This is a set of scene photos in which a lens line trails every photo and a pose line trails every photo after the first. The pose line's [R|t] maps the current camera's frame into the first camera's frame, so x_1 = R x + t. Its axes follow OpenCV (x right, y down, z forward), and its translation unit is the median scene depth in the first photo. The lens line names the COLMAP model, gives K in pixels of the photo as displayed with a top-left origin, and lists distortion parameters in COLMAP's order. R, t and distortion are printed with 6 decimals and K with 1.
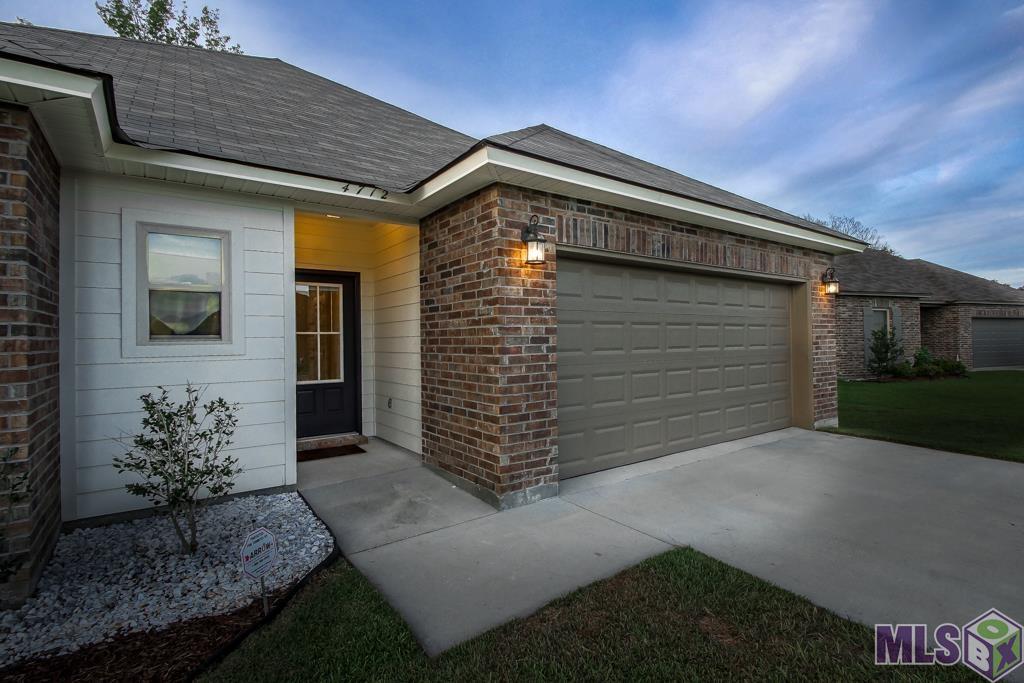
lens RADIAL K [[498.2, 0, 509.6], [0, 498.2, 334.6], [0, 0, 1]] dist [0.005059, -0.013875]
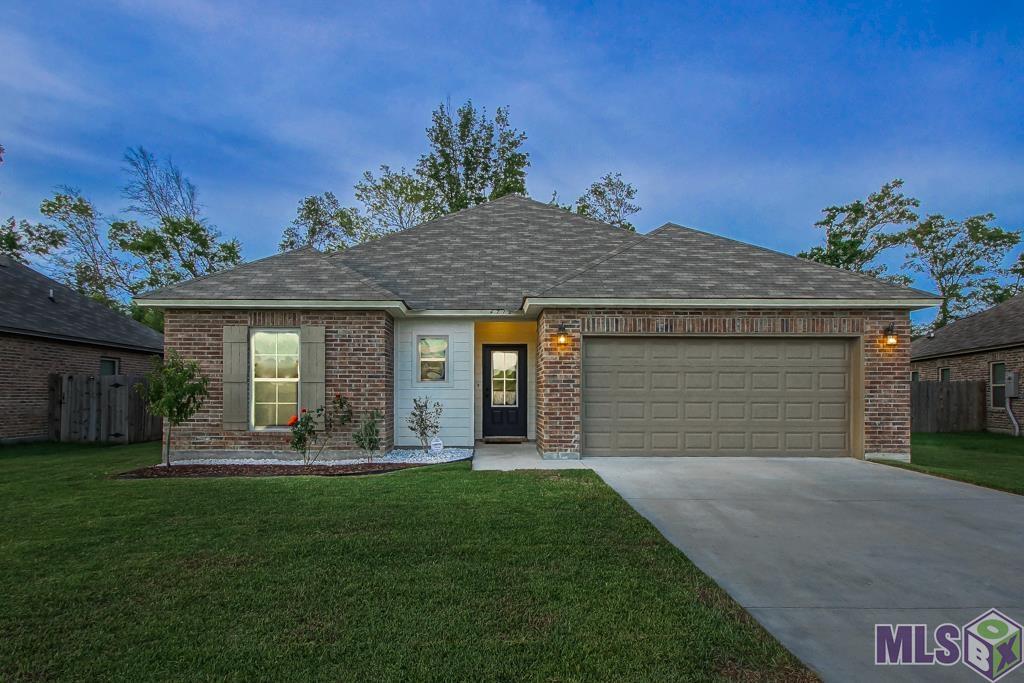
lens RADIAL K [[612.6, 0, 481.5], [0, 612.6, 385.7], [0, 0, 1]] dist [0.003708, -0.002121]
pose [[0.811275, 0.004659, -0.584646, 1.213450], [-0.005215, 0.999986, 0.000731, 0.028442], [0.584641, 0.002456, 0.811288, -1.215618]]
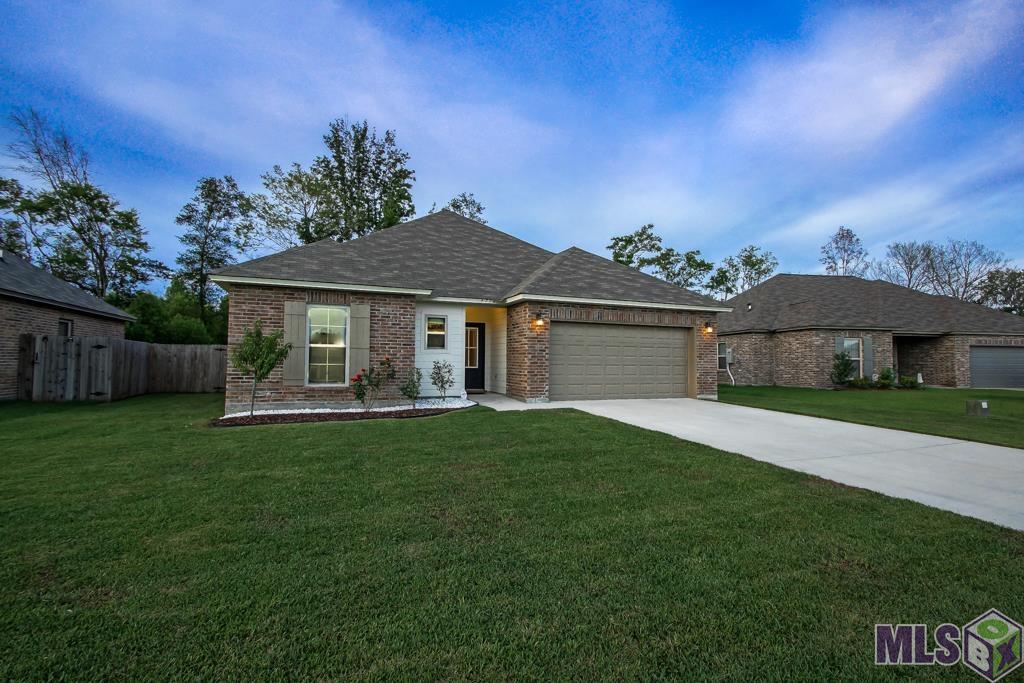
lens RADIAL K [[498.2, 0, 509.6], [0, 498.2, 334.6], [0, 0, 1]] dist [0.005059, -0.013875]
pose [[0.972770, 0.009928, -0.231559, 0.560000], [-0.019560, 0.999035, -0.039337, 0.036910], [0.230944, 0.042795, 0.972025, -1.971966]]
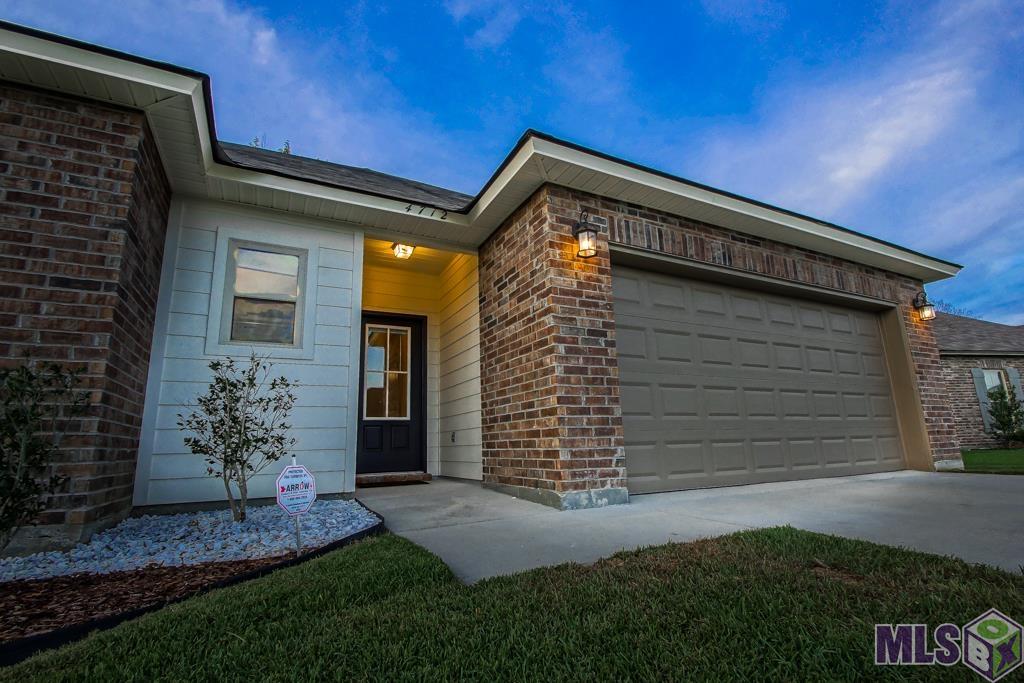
lens RADIAL K [[477.2, 0, 505.0], [0, 477.2, 344.8], [0, 0, 1]] dist [0.013293, -0.020603]
pose [[0.987129, -0.050324, -0.151799, 0.023416], [0.019326, 0.979780, -0.199144, 0.210978], [0.158752, 0.193648, 0.968142, 0.076995]]
